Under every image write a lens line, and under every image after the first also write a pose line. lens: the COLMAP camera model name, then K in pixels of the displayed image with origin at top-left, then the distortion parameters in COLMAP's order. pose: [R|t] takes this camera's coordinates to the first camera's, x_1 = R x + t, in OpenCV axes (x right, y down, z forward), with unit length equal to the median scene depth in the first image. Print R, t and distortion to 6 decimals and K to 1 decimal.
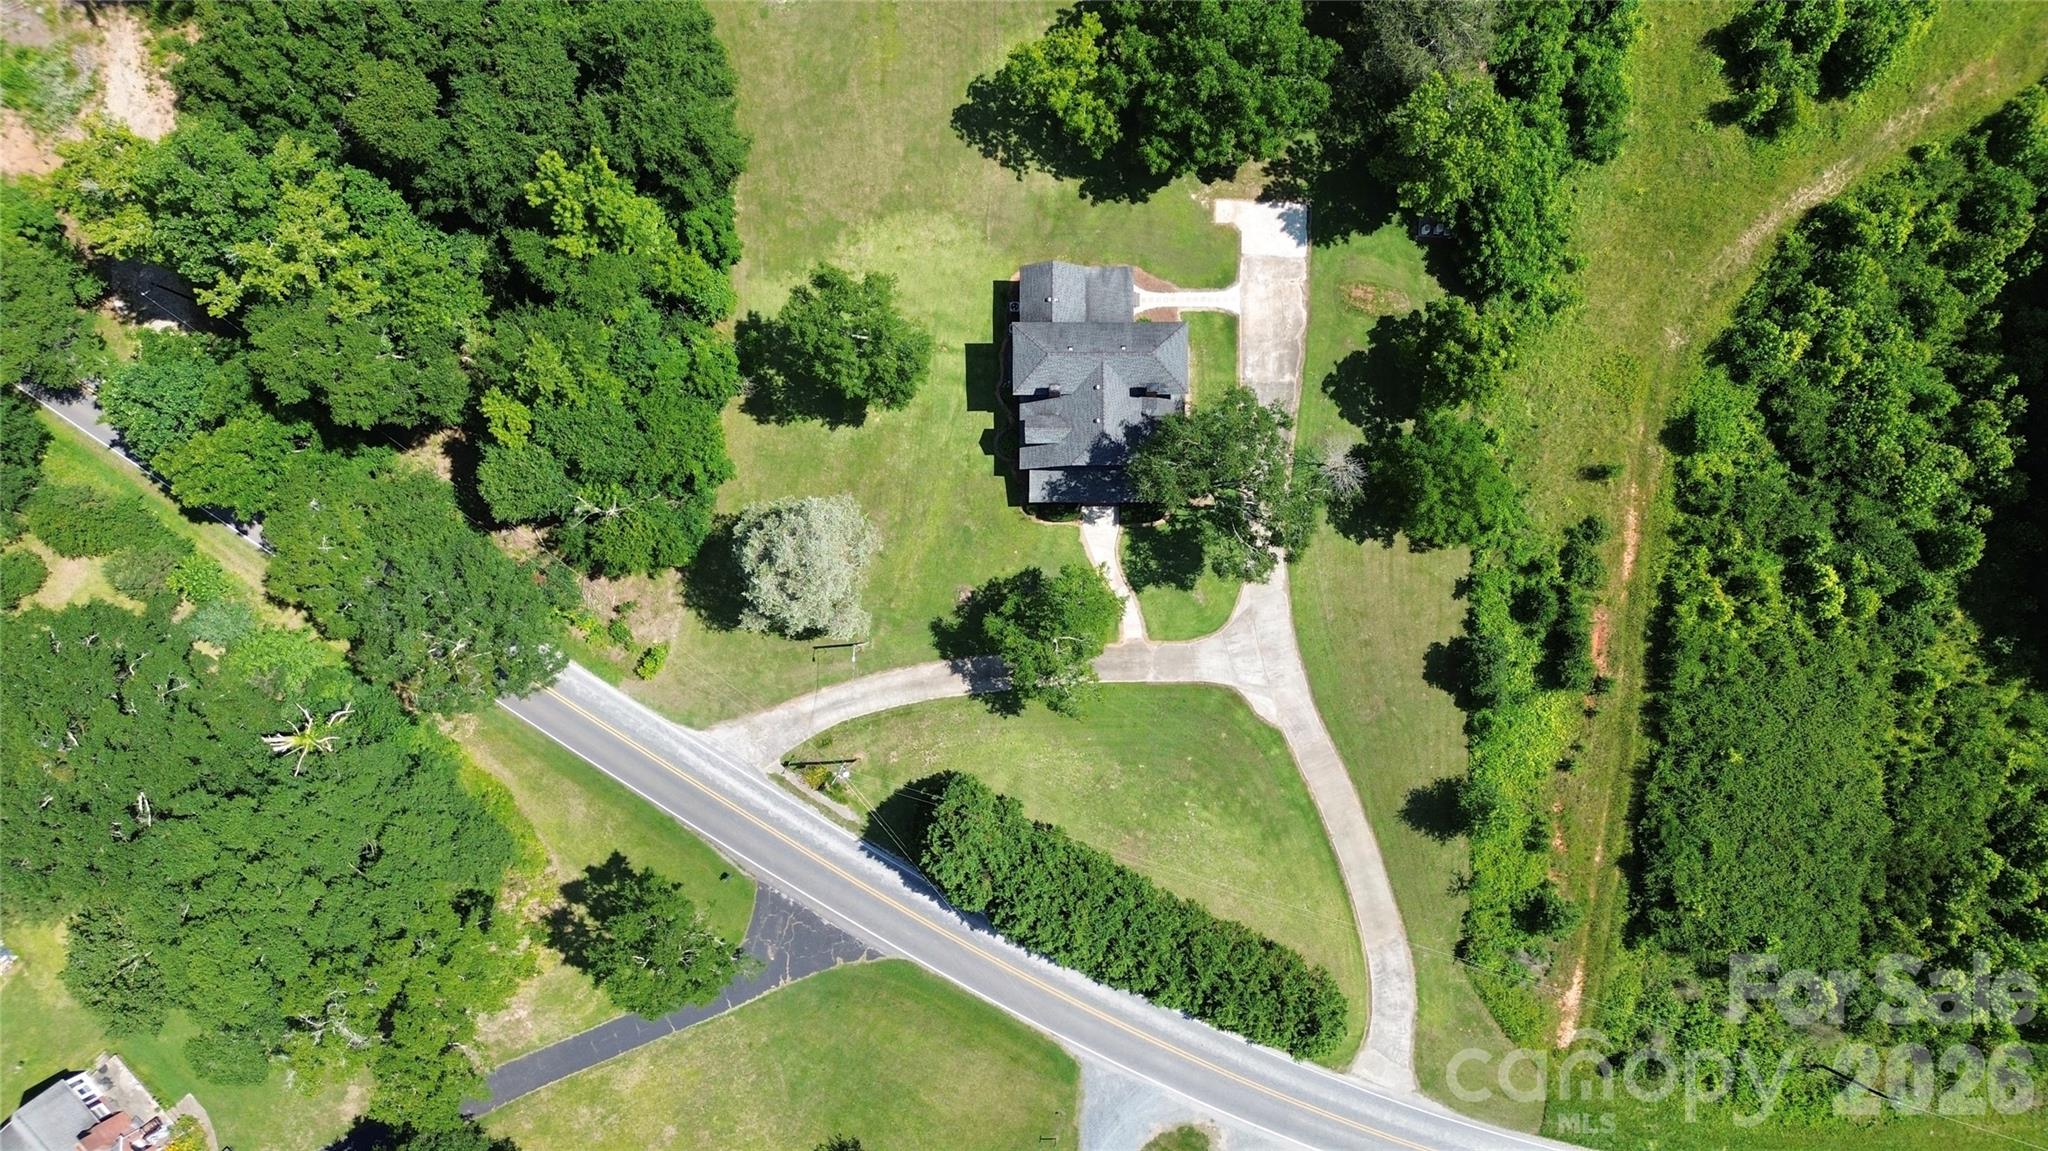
lens RADIAL K [[1433.7, 0, 1029.4], [0, 1433.7, 579.7], [0, 0, 1]] dist [0.088454, -0.099244]
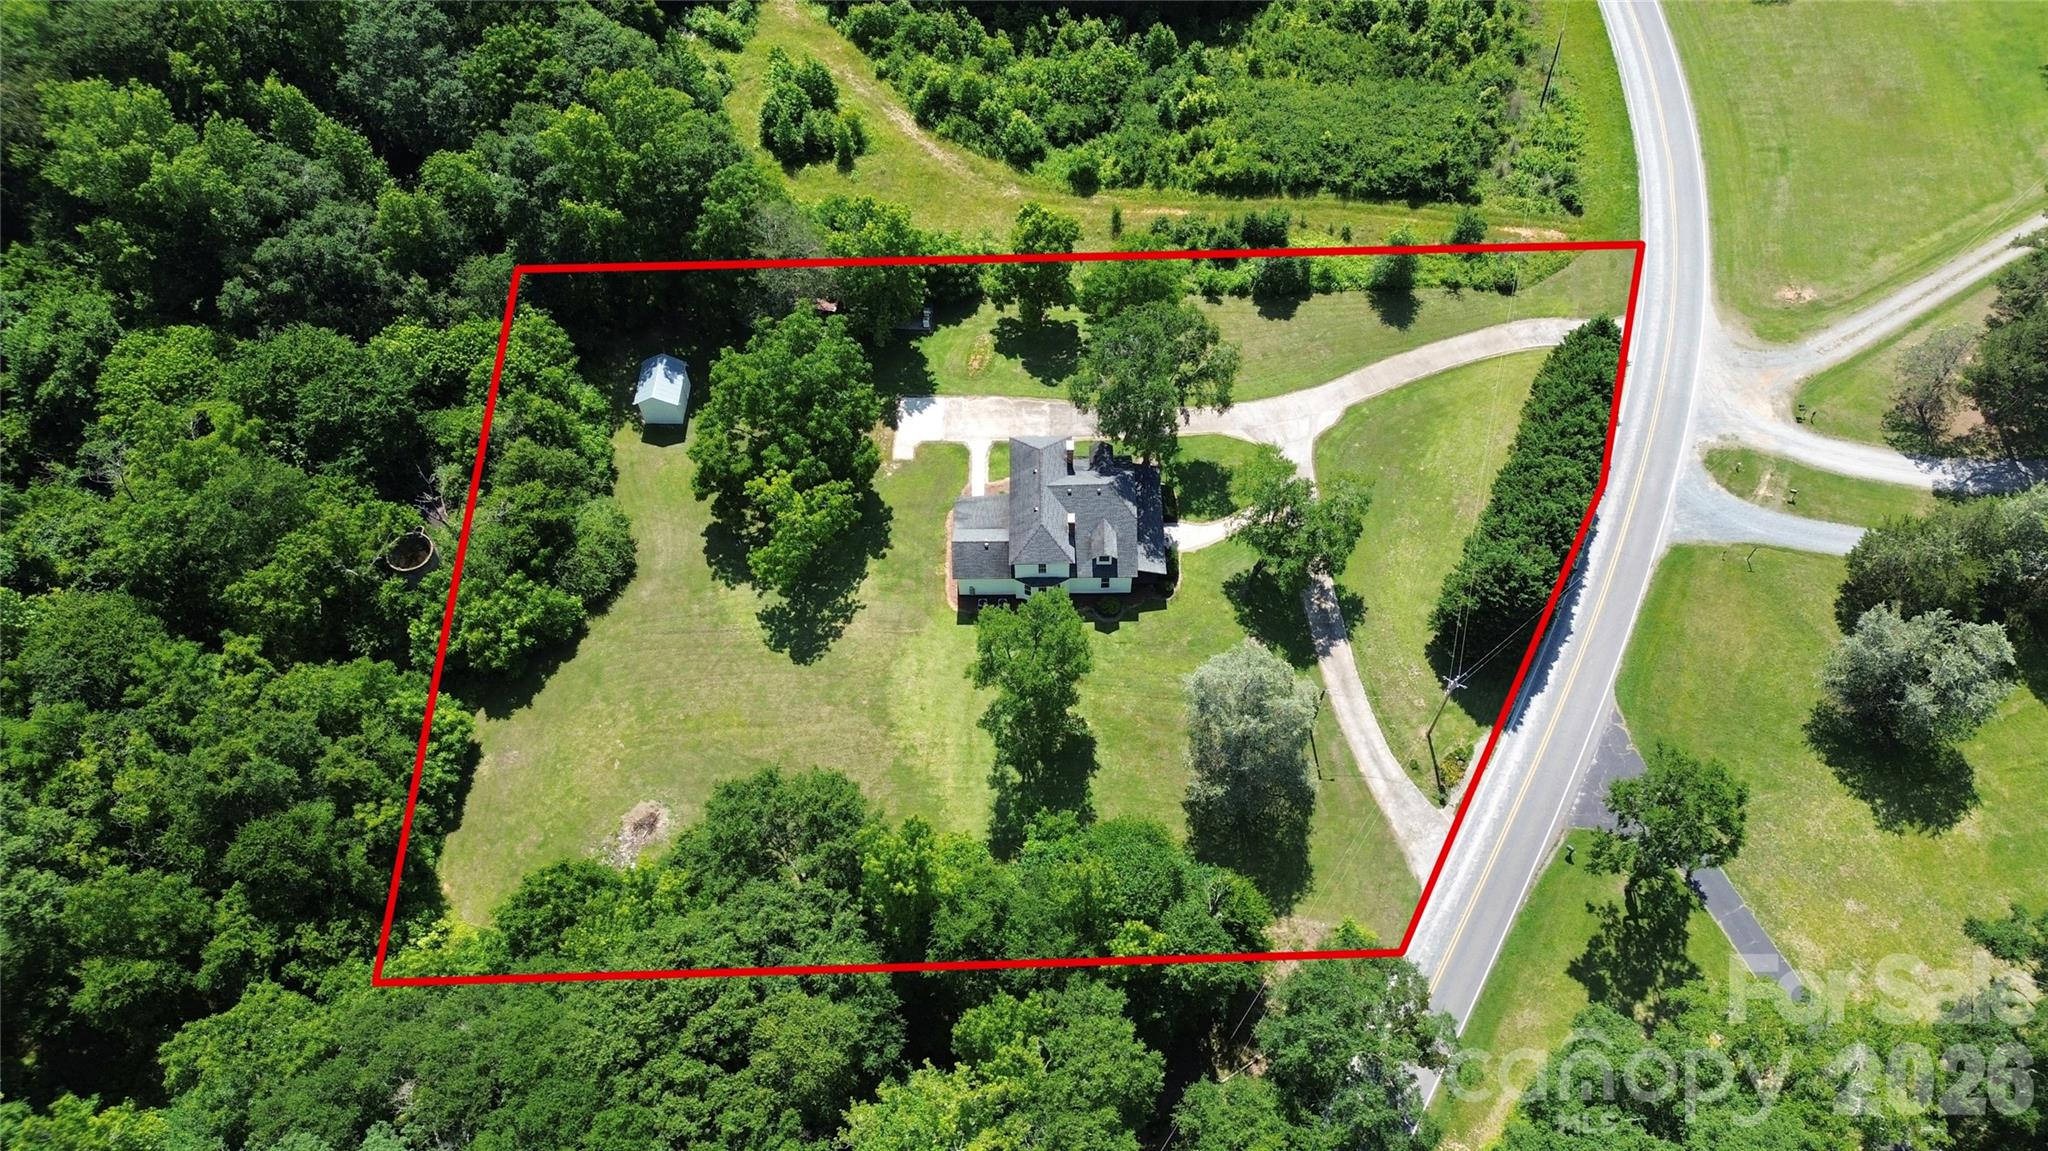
lens RADIAL K [[1433.7, 0, 1029.4], [0, 1433.7, 579.7], [0, 0, 1]] dist [0.088454, -0.099244]
pose [[-0.006602, -0.841375, 0.540411, -0.576066], [0.999957, -0.002061, 0.009008, -0.164750], [-0.006465, 0.540448, 0.841353, 0.083848]]
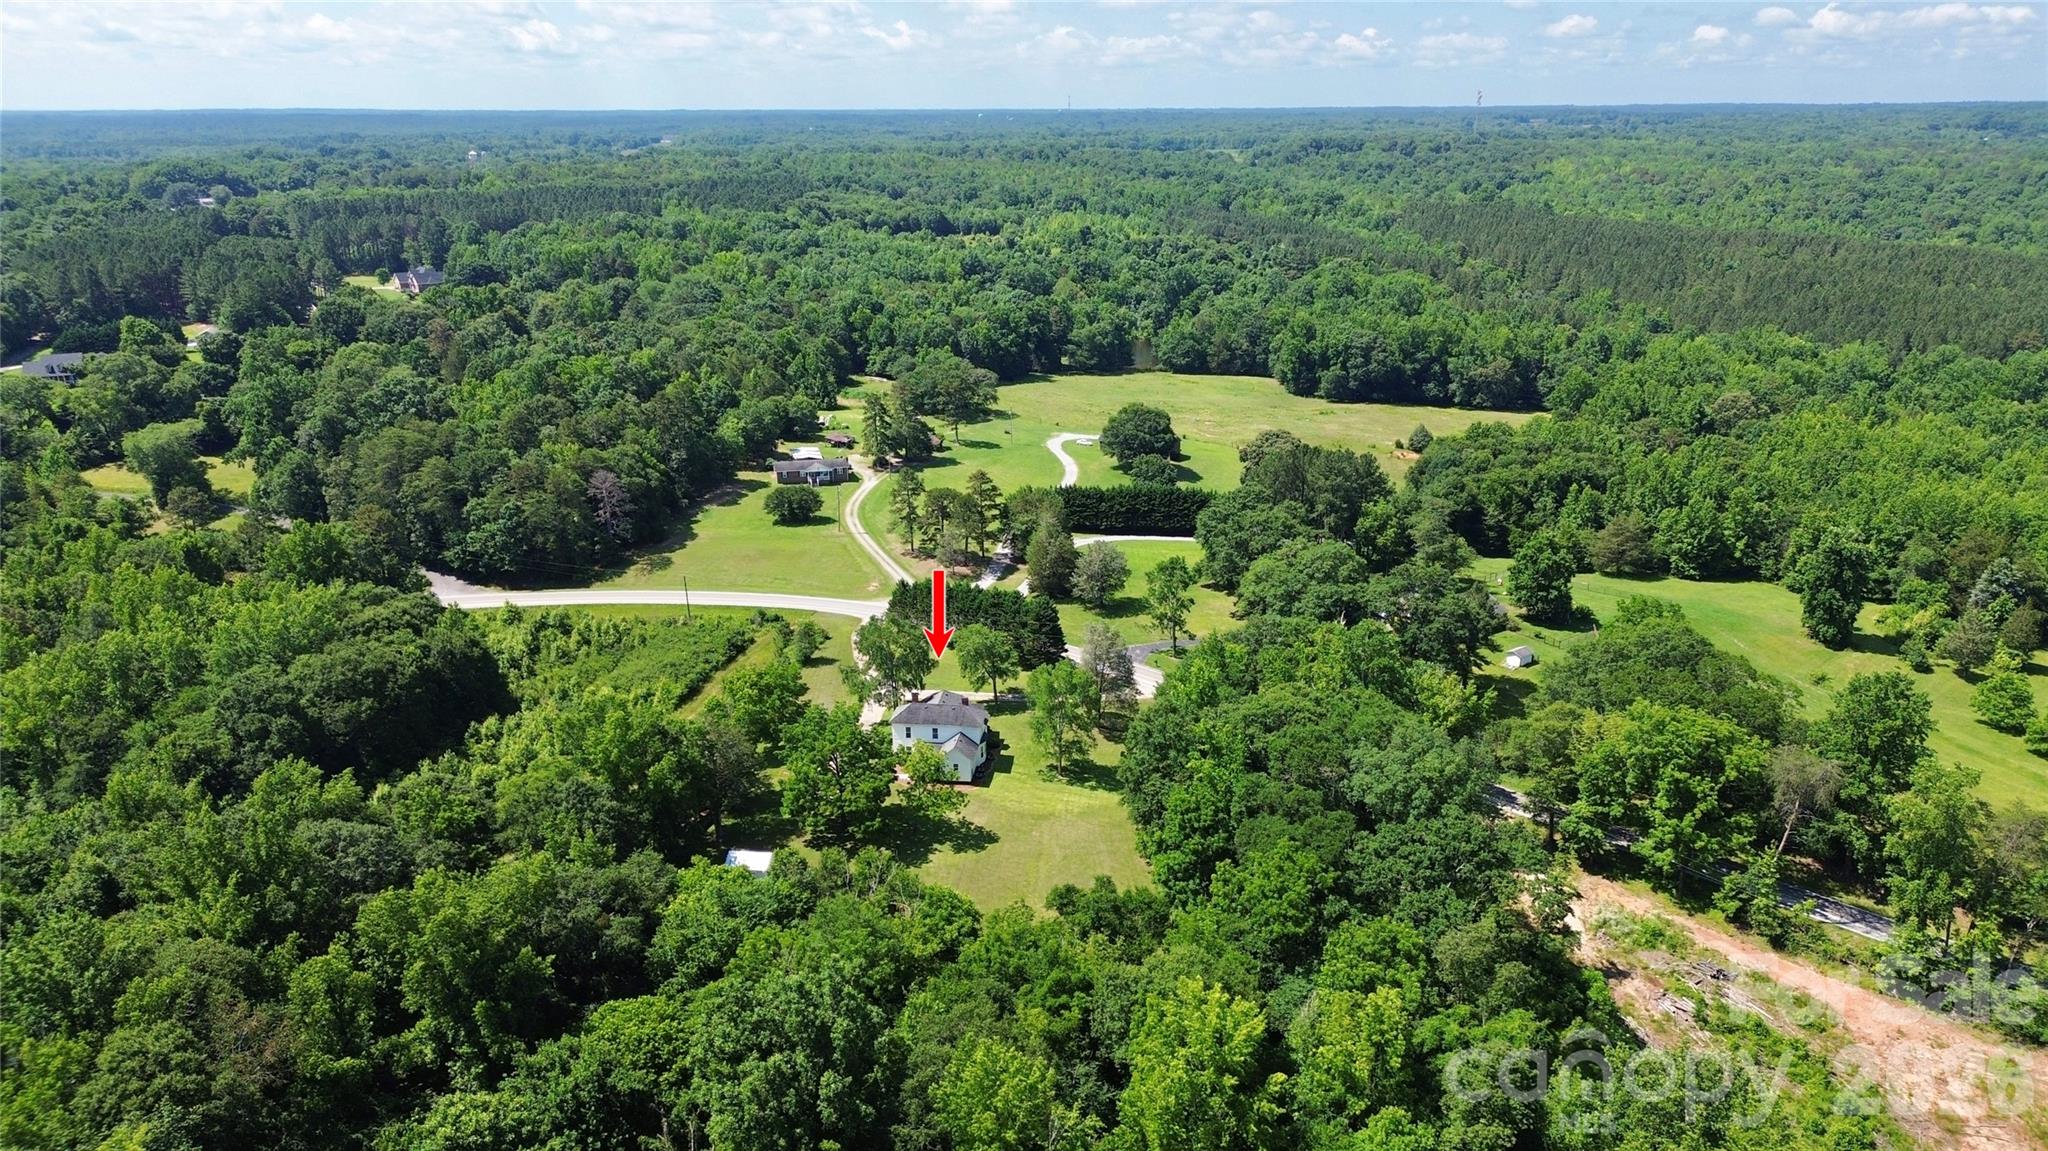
lens RADIAL K [[1433.7, 0, 1029.4], [0, 1433.7, 579.7], [0, 0, 1]] dist [0.088454, -0.099244]
pose [[-0.991800, -0.020486, 0.126151, -0.284104], [0.126579, -0.293785, 0.947454, -1.755328], [0.017652, 0.955652, 0.293969, 0.263247]]
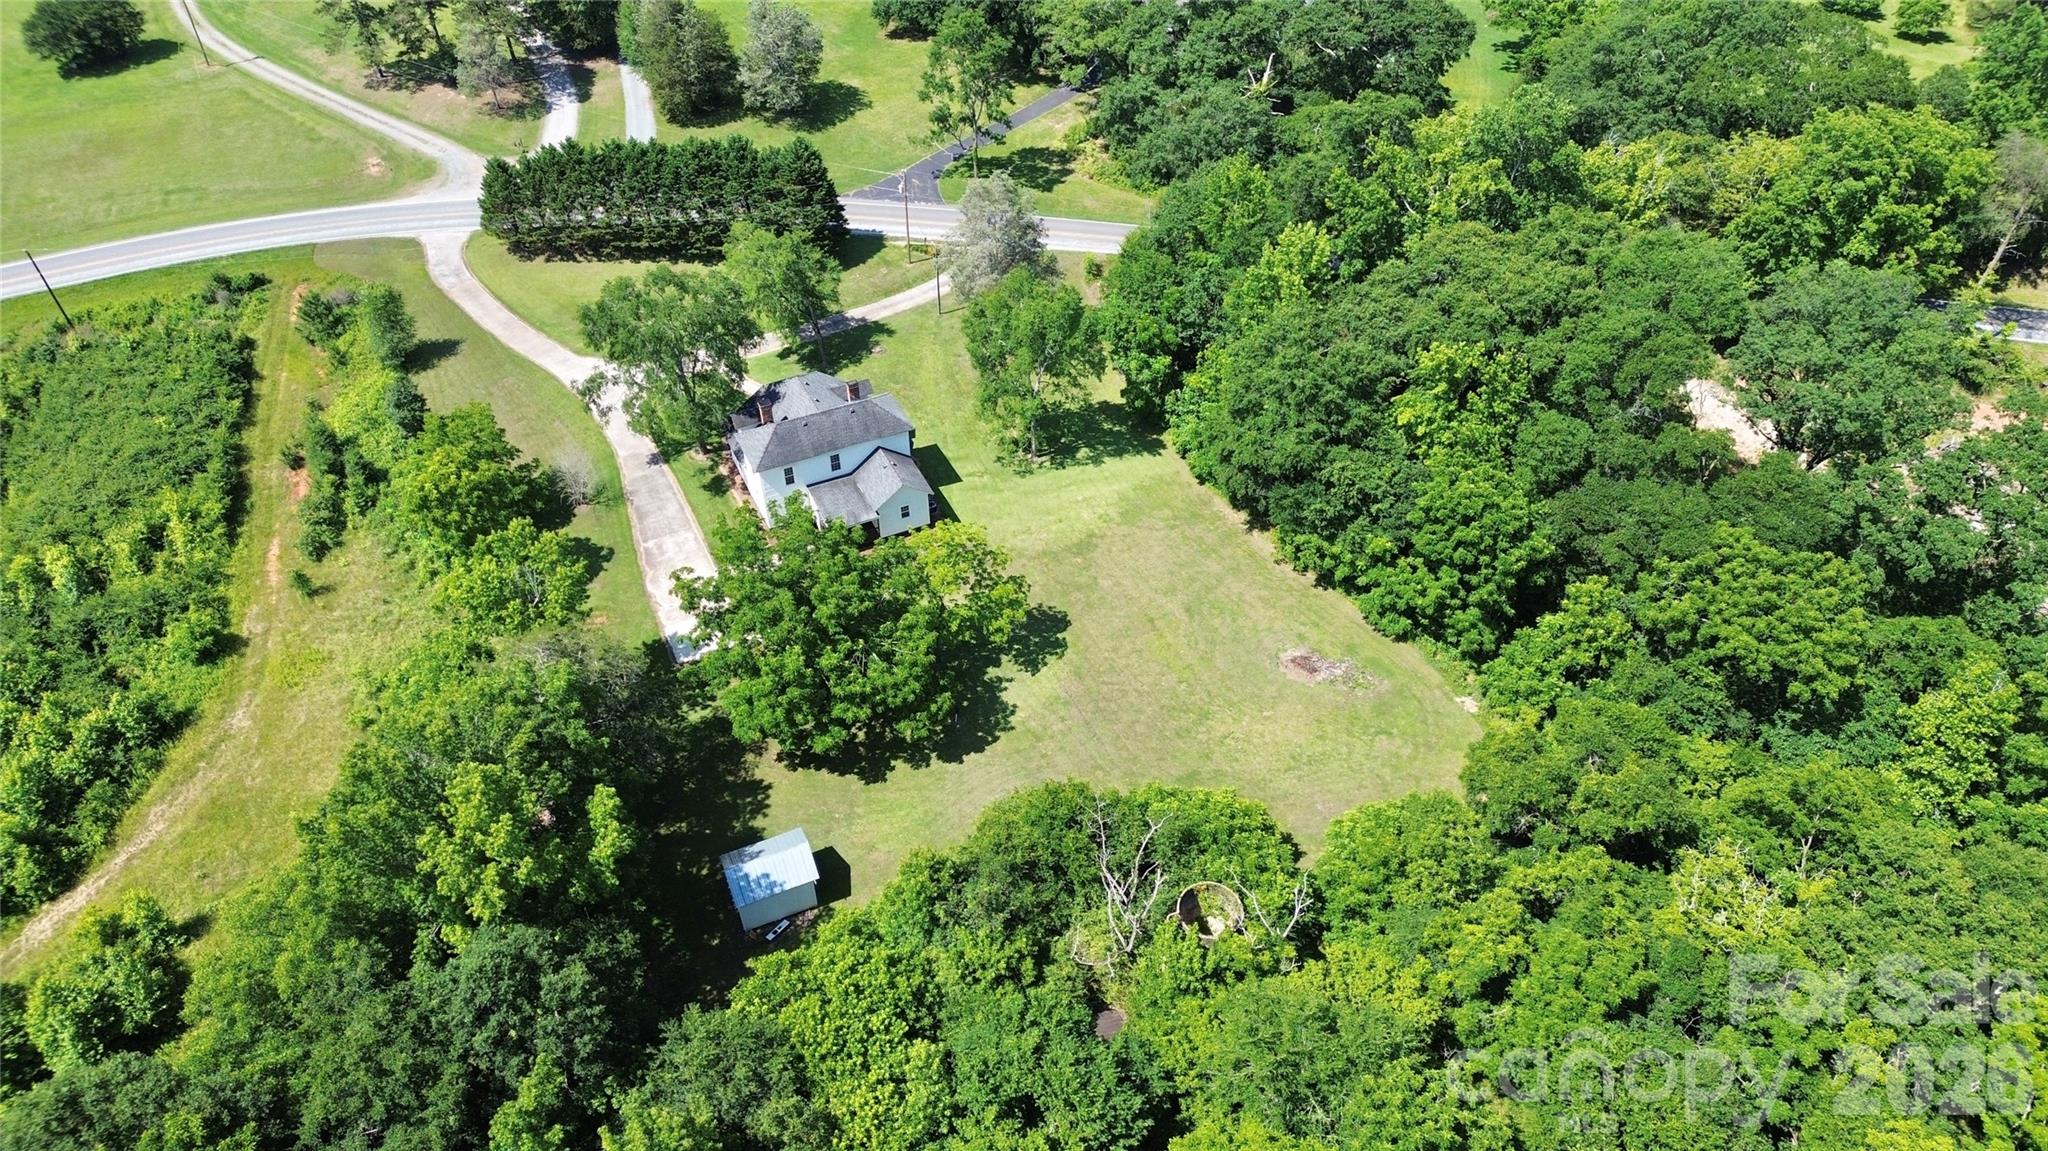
lens RADIAL K [[1433.7, 0, 1029.4], [0, 1433.7, 579.7], [0, 0, 1]] dist [0.088454, -0.099244]
pose [[-0.906060, 0.306918, -0.291303, 0.240305], [-0.422198, -0.609560, 0.670958, -0.938149], [0.028362, 0.730916, 0.681878, 0.340381]]
